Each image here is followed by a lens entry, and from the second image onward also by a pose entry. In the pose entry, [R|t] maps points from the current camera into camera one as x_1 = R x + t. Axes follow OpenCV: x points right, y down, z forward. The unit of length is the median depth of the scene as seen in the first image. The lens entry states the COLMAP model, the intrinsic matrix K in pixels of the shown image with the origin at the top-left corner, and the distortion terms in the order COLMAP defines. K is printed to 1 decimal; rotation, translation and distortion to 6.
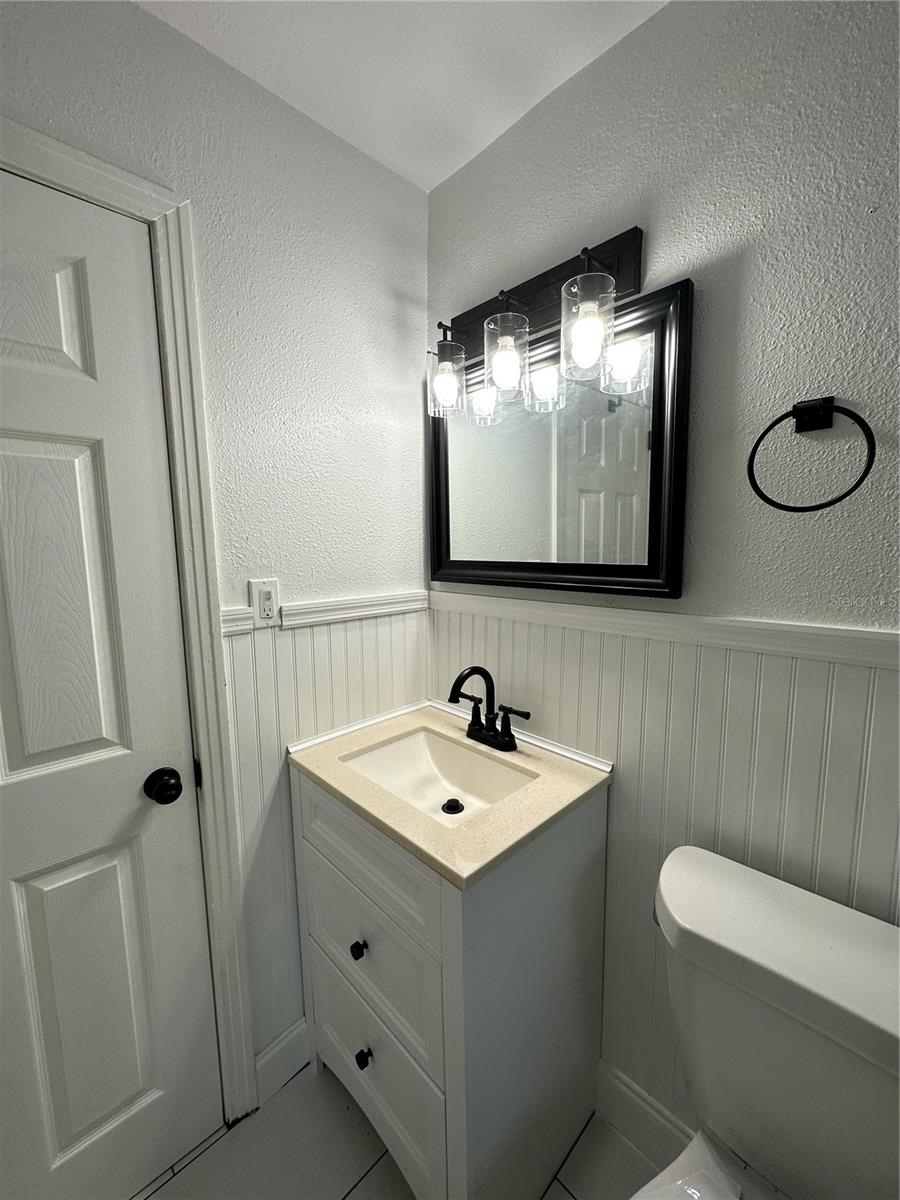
lens RADIAL K [[479.9, 0, 460.3], [0, 479.9, 594.4], [0, 0, 1]] dist [-0.003910, 0.001100]
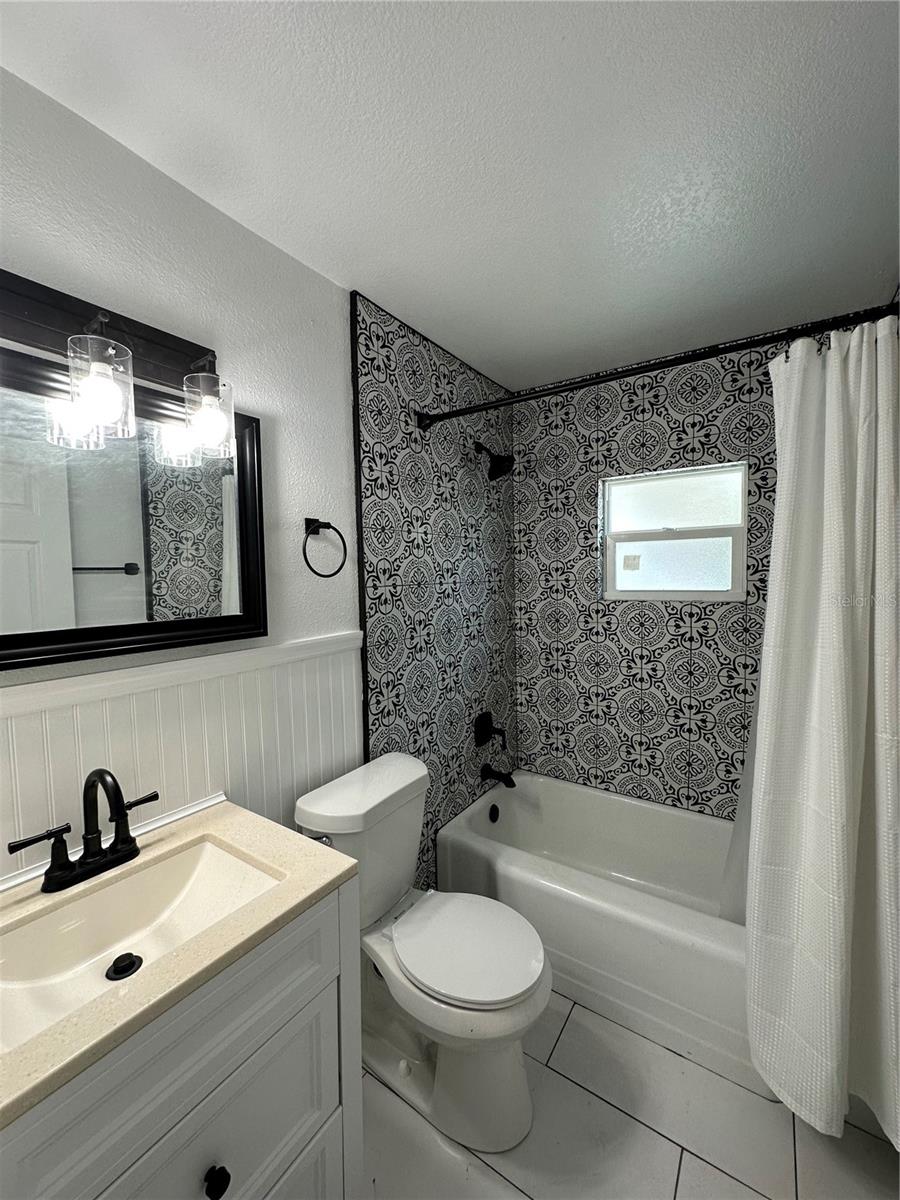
lens RADIAL K [[479.9, 0, 450.3], [0, 479.9, 597.2], [0, 0, 1]] dist [-0.003910, 0.001100]
pose [[-0.189337, -0.032715, 0.981367, -1.057317], [0.138357, 0.988585, 0.059649, -0.115201], [-0.972116, 0.147073, -0.182650, 0.743456]]
